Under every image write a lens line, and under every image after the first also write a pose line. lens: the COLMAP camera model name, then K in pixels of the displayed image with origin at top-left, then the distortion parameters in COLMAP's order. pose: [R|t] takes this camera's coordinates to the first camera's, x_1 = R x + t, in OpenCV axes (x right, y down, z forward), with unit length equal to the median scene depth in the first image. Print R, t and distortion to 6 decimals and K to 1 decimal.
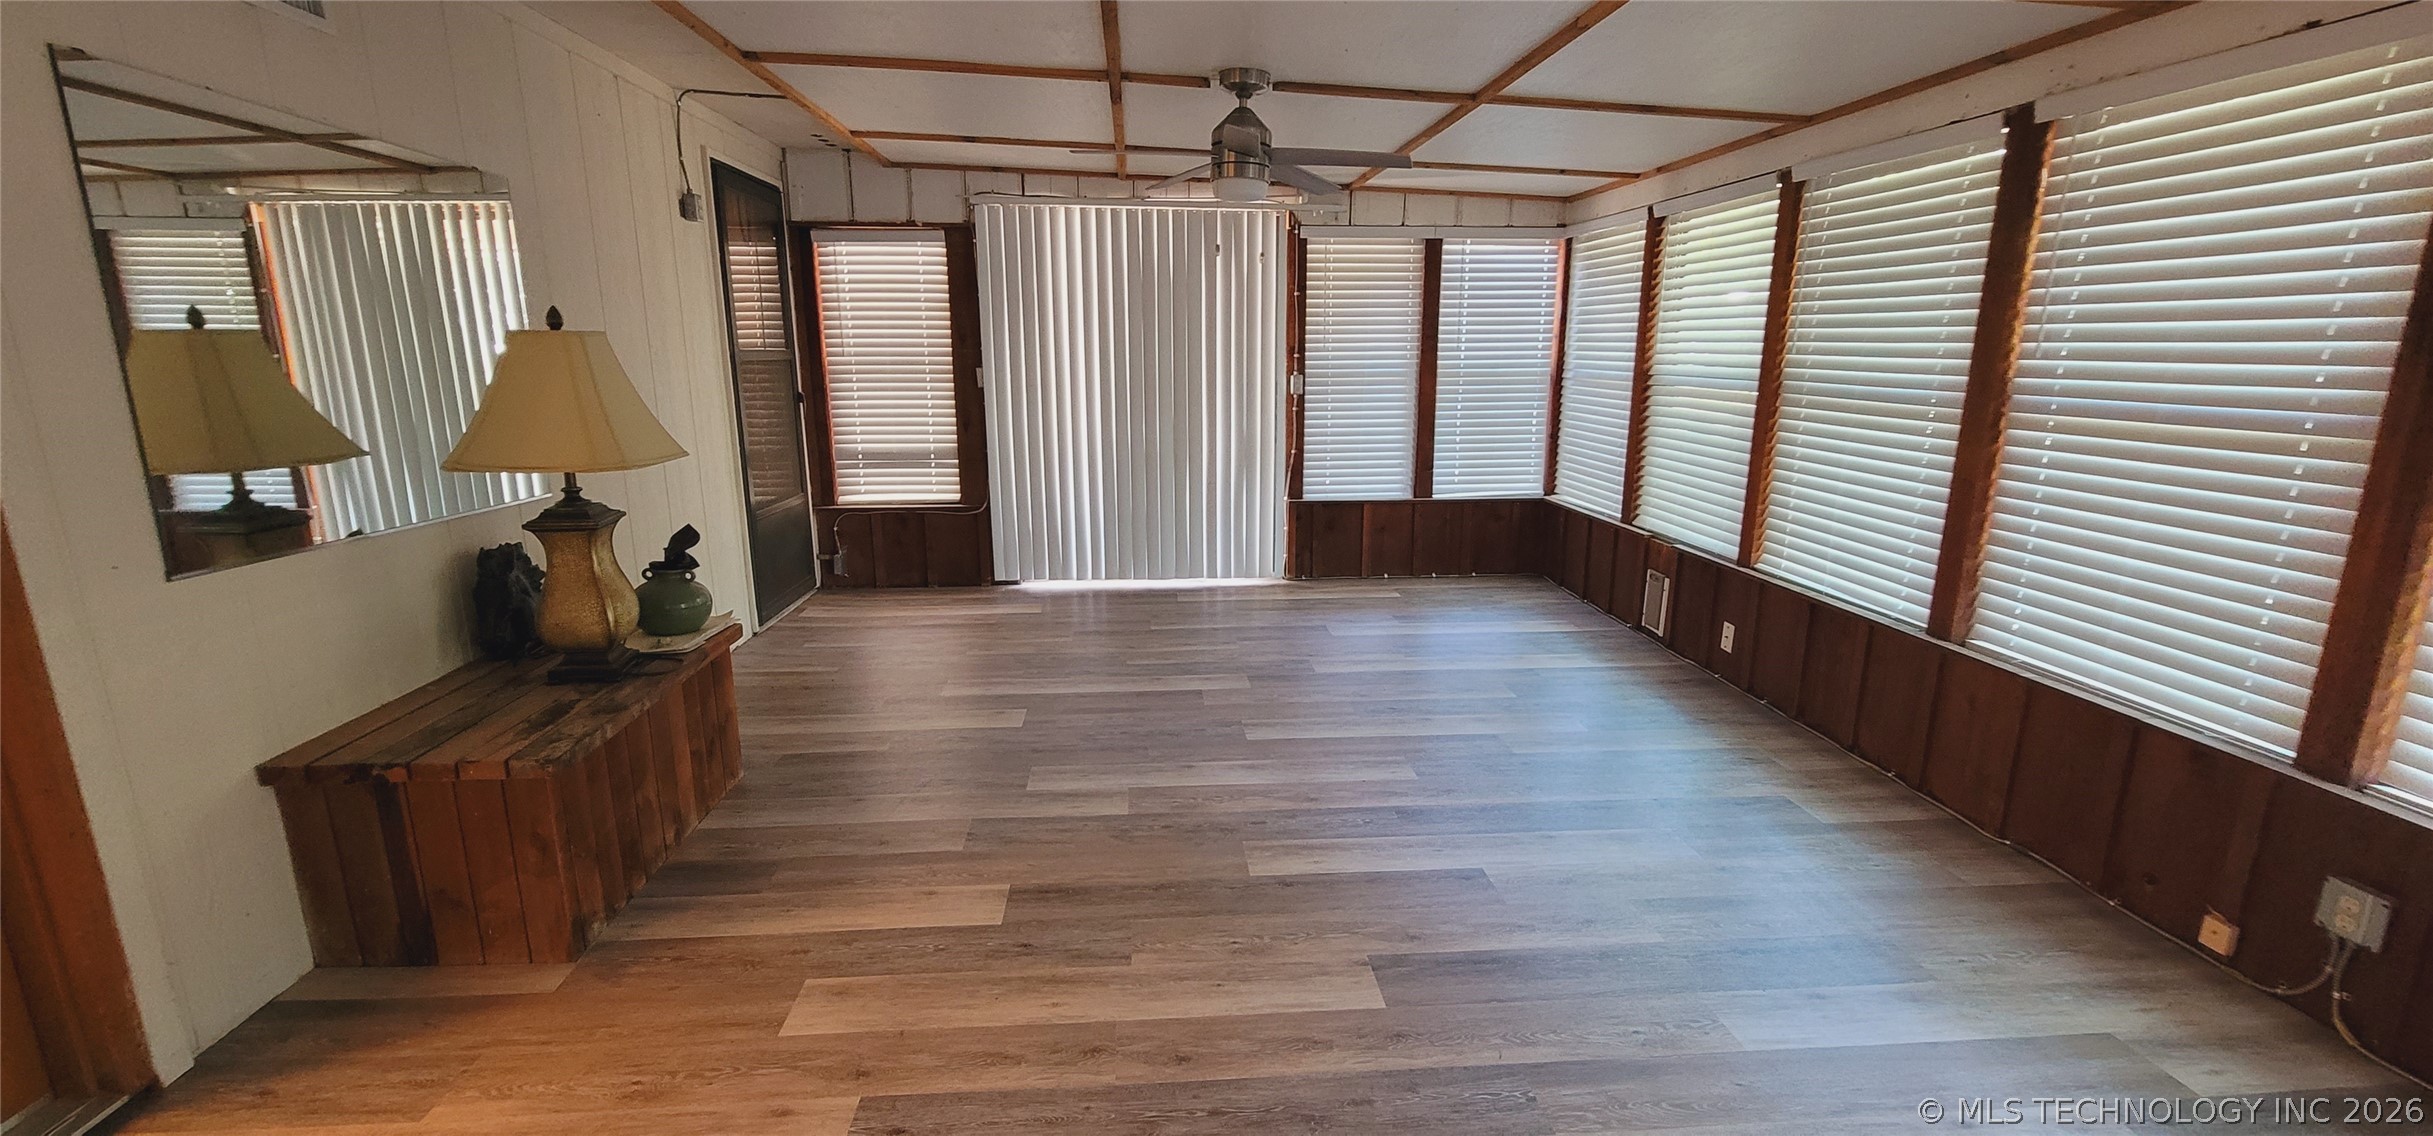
lens RADIAL K [[988.7, 0, 1214.1], [0, 988.7, 574.1], [0, 0, 1]] dist [-0.010152, 0.000446]
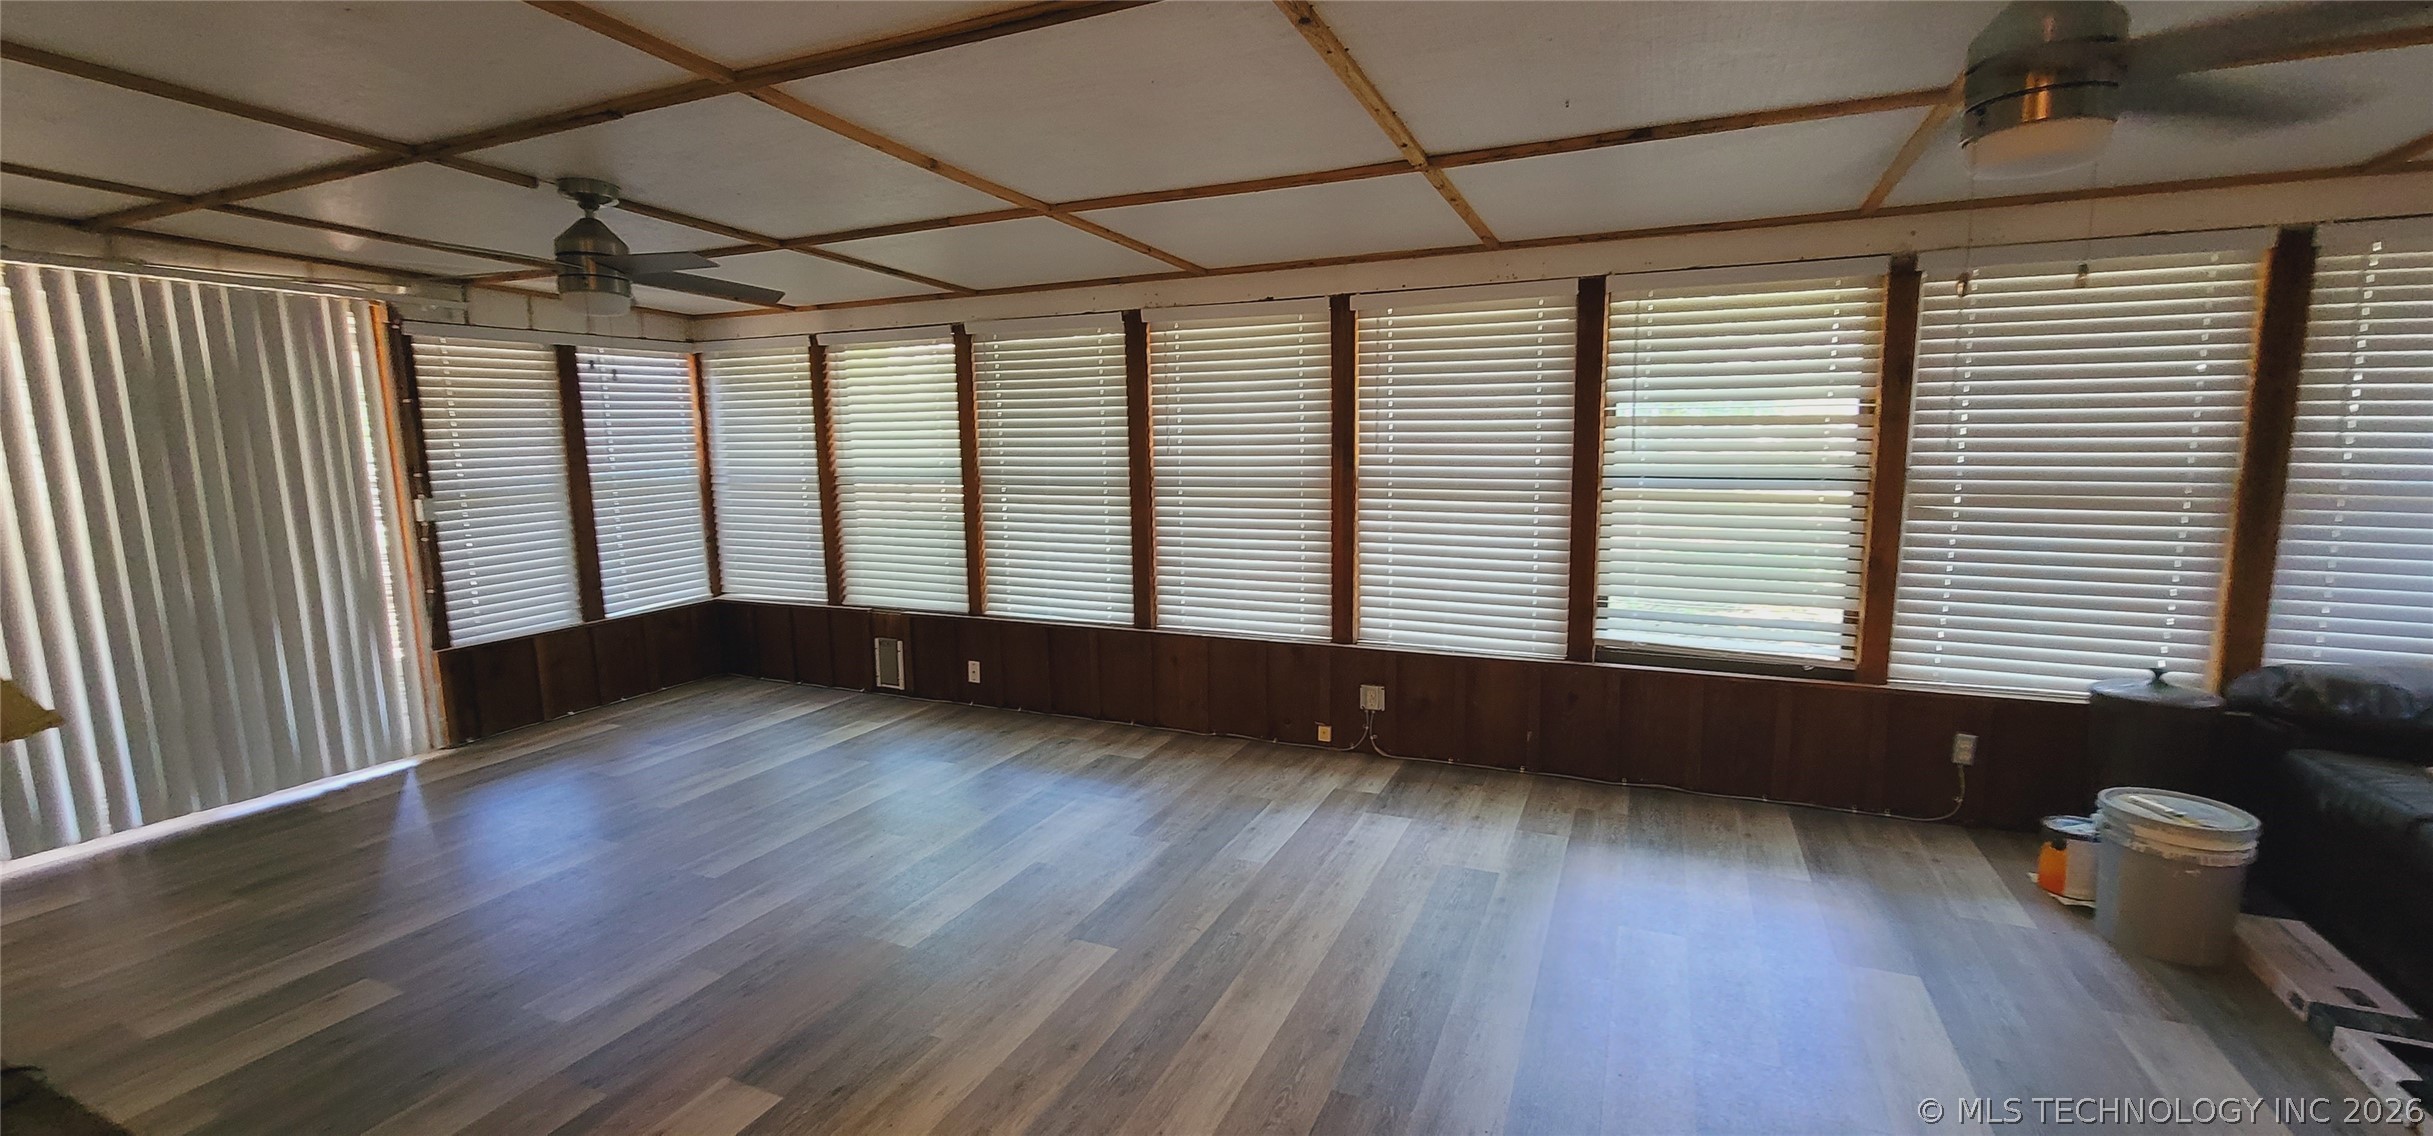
lens RADIAL K [[988.7, 0, 1210.9], [0, 988.7, 571.3], [0, 0, 1]] dist [-0.010152, 0.000446]
pose [[0.474755, -0.131666, 0.870214, -0.410885], [0.214431, 0.976256, 0.030725, -0.035588], [-0.853596, 0.172014, 0.491716, 0.070203]]
